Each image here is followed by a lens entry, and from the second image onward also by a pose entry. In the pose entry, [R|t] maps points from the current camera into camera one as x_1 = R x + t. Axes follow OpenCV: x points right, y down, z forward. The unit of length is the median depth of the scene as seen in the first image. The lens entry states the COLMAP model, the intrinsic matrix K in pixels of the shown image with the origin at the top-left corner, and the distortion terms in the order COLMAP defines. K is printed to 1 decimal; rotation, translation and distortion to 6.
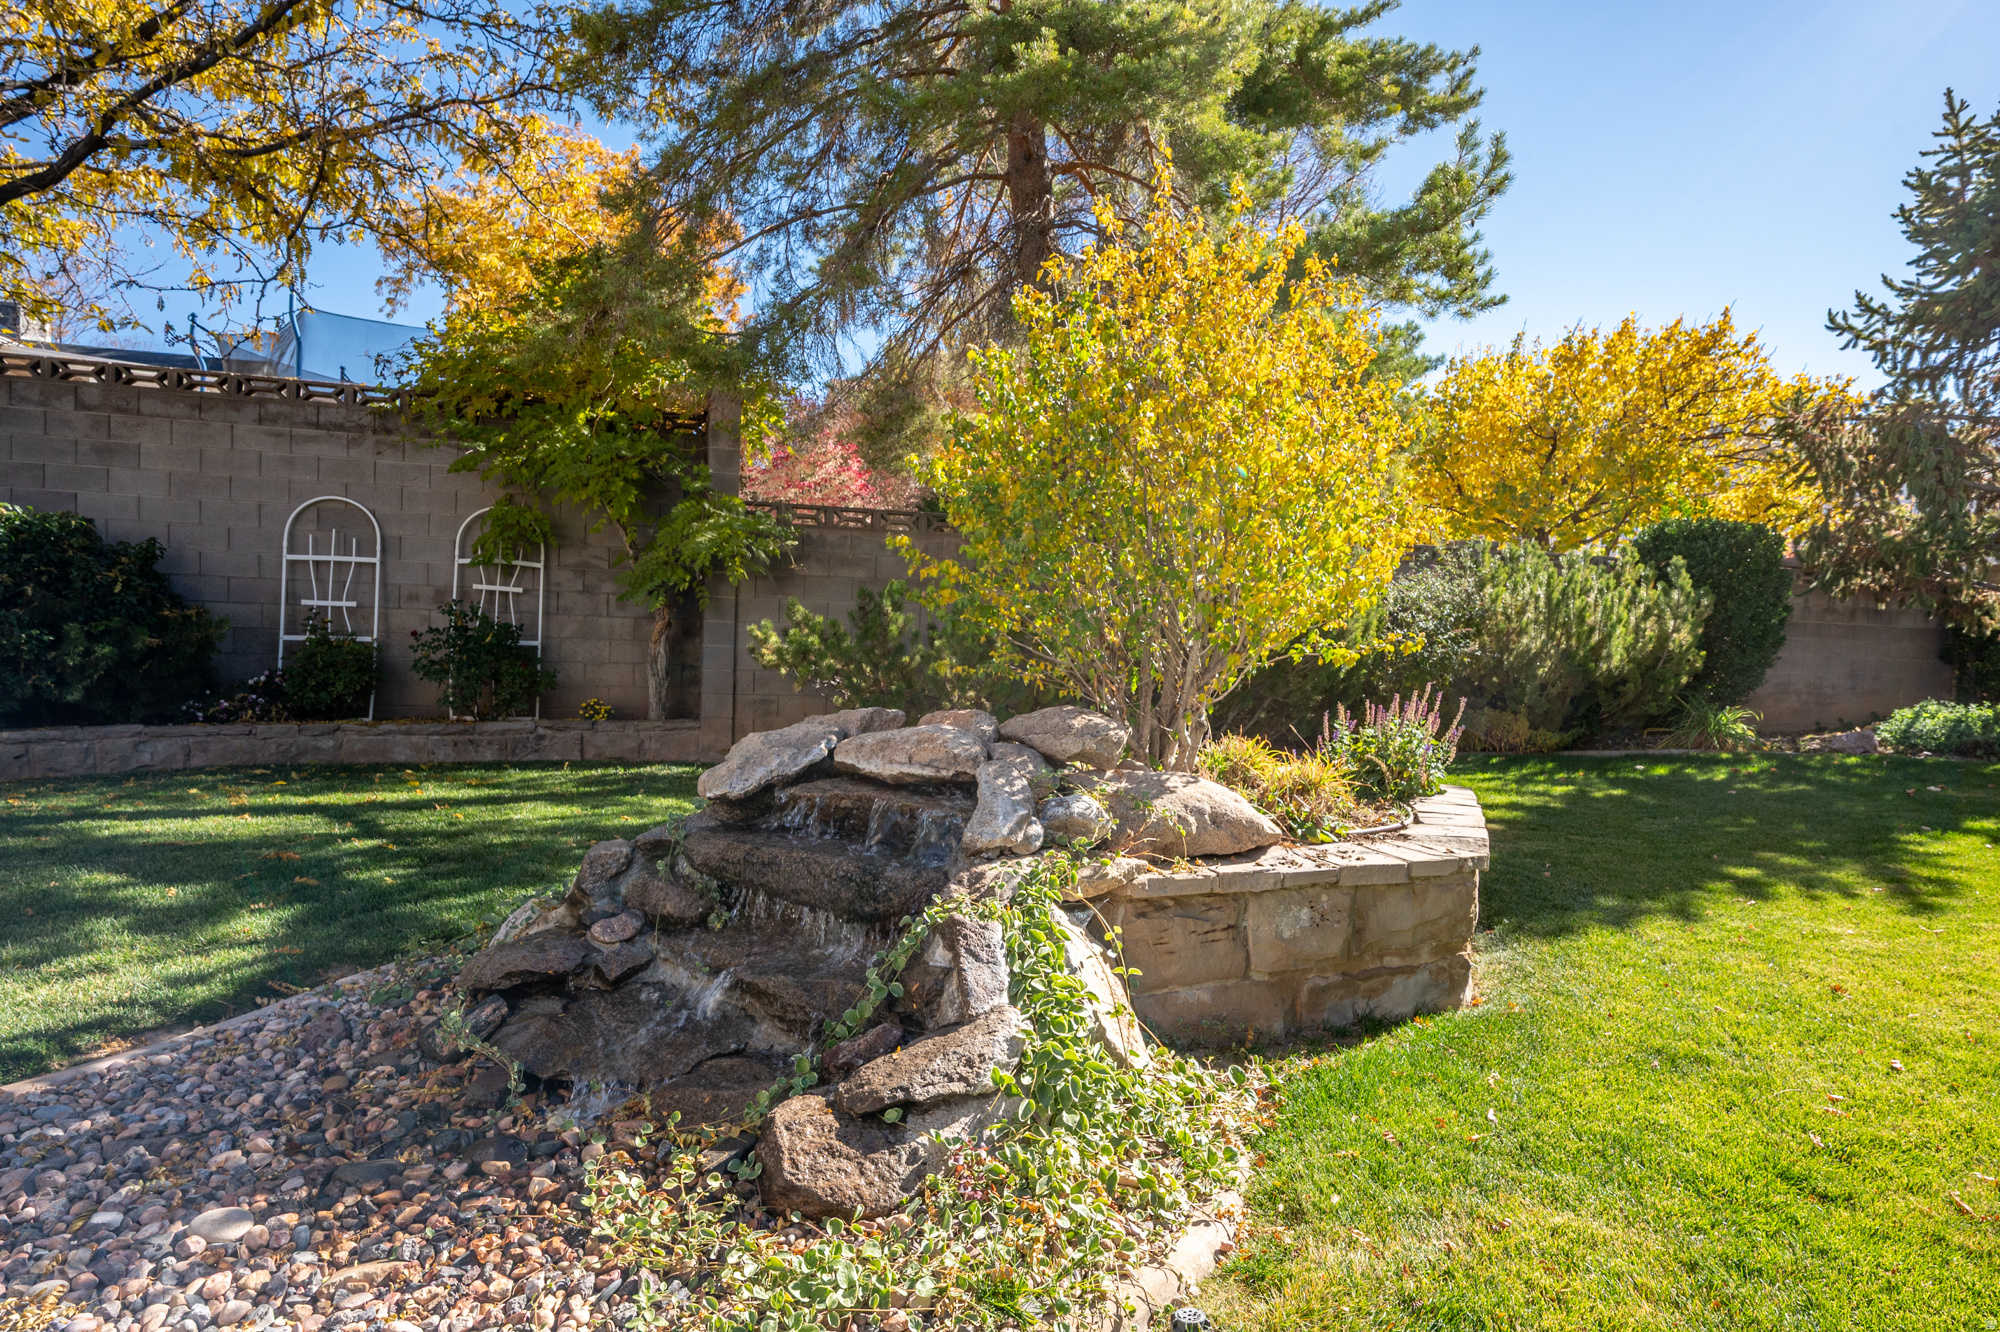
lens RADIAL K [[1096.7, 0, 1000.0], [0, 1096.7, 666.0], [0, 0, 1]] dist [0.001197, 0.000024]
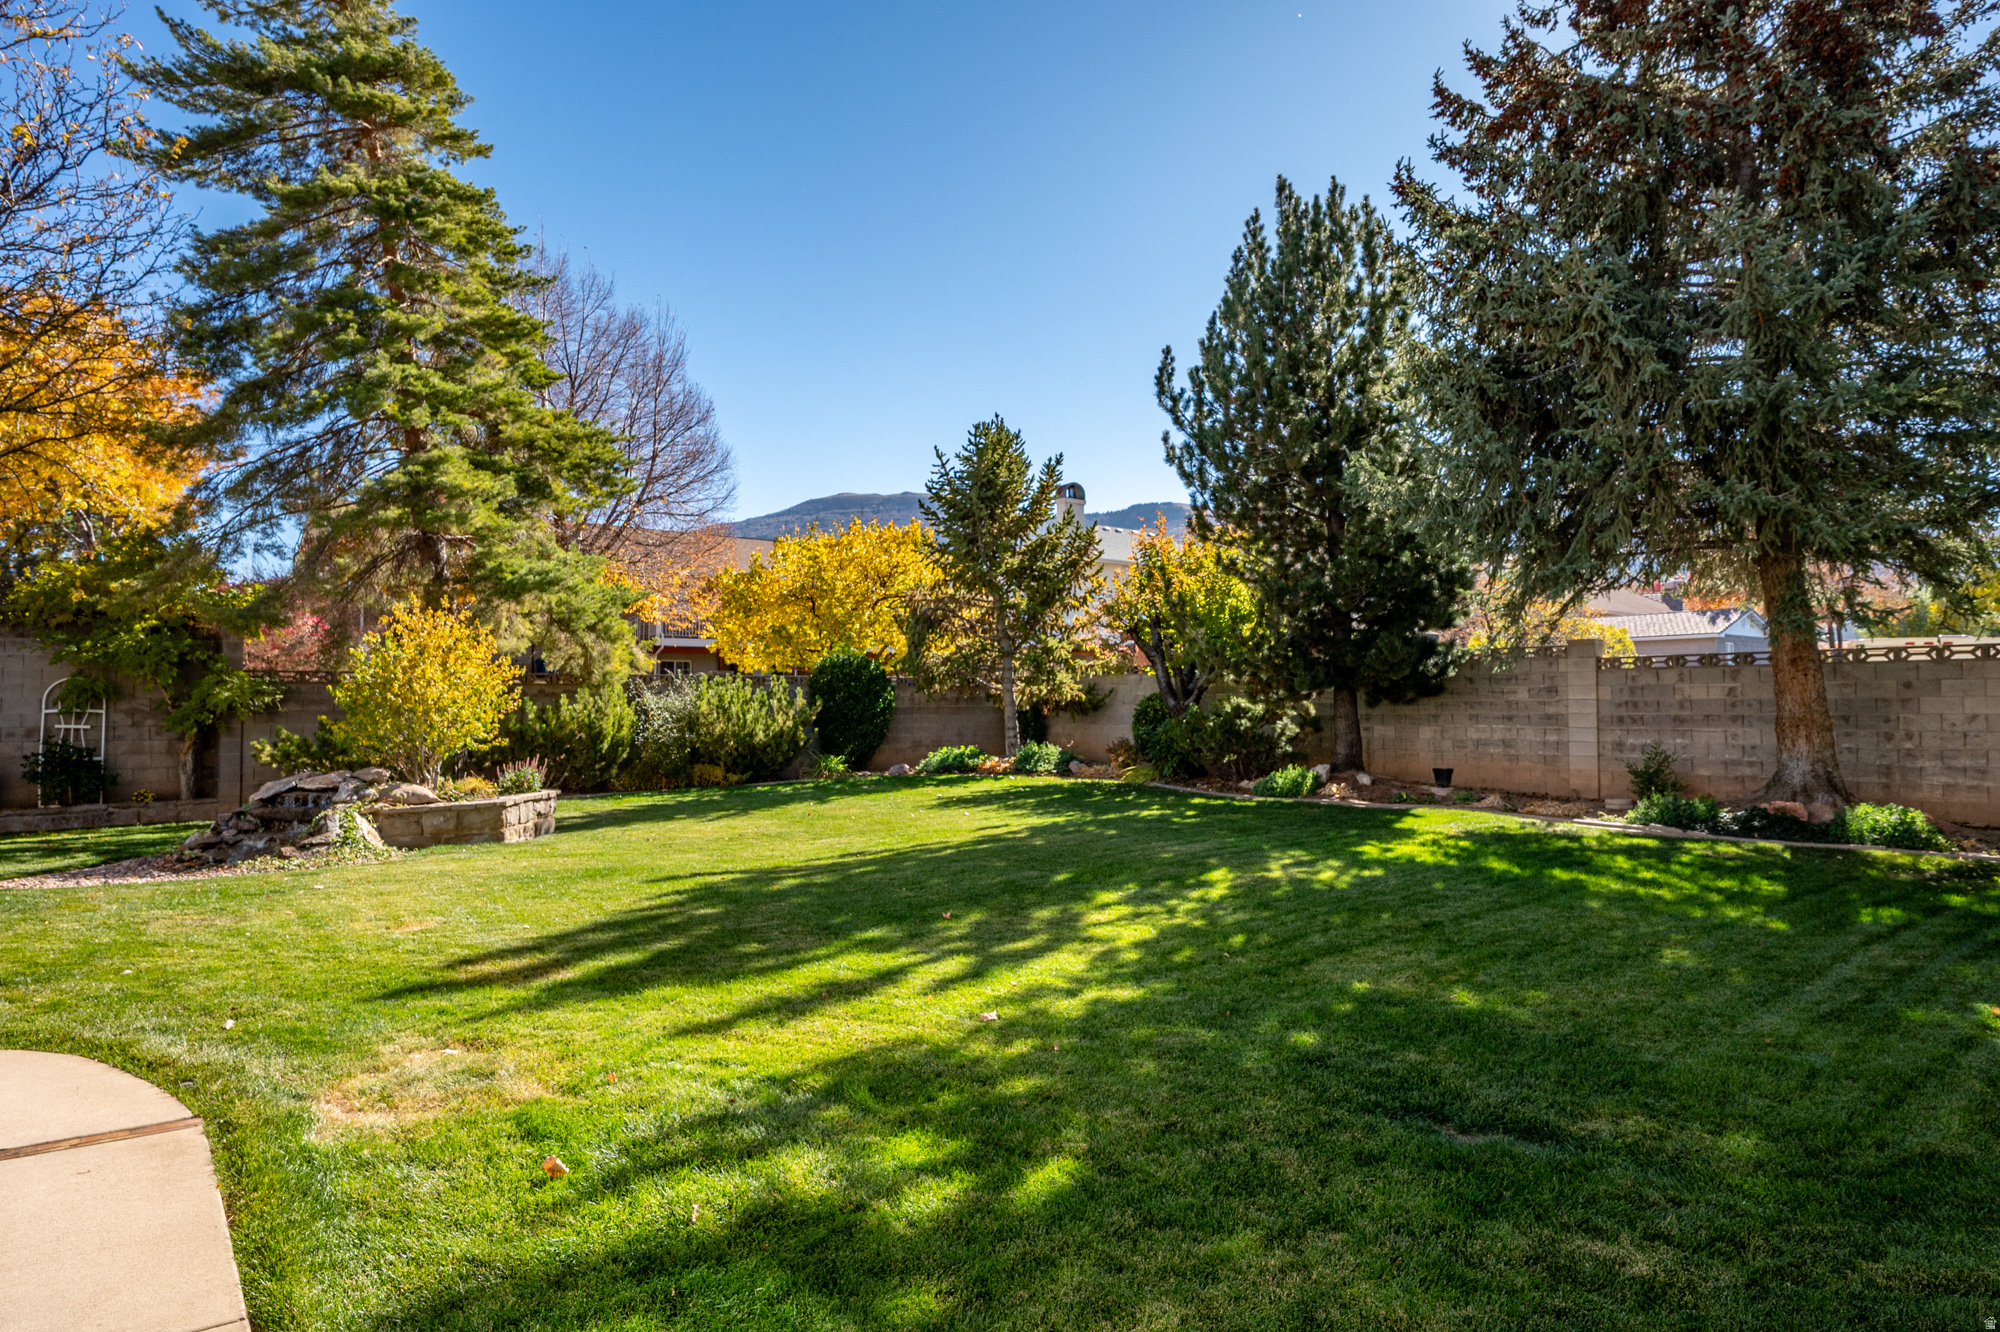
lens RADIAL K [[1127.1, 0, 1000.0], [0, 1127.1, 666.0], [0, 0, 1]] dist [-0.001549, -0.000395]
pose [[0.925288, -0.026564, 0.378334, 0.581068], [0.052051, 0.996999, -0.057299, 0.024756], [-0.375677, 0.072711, 0.923894, -3.232799]]
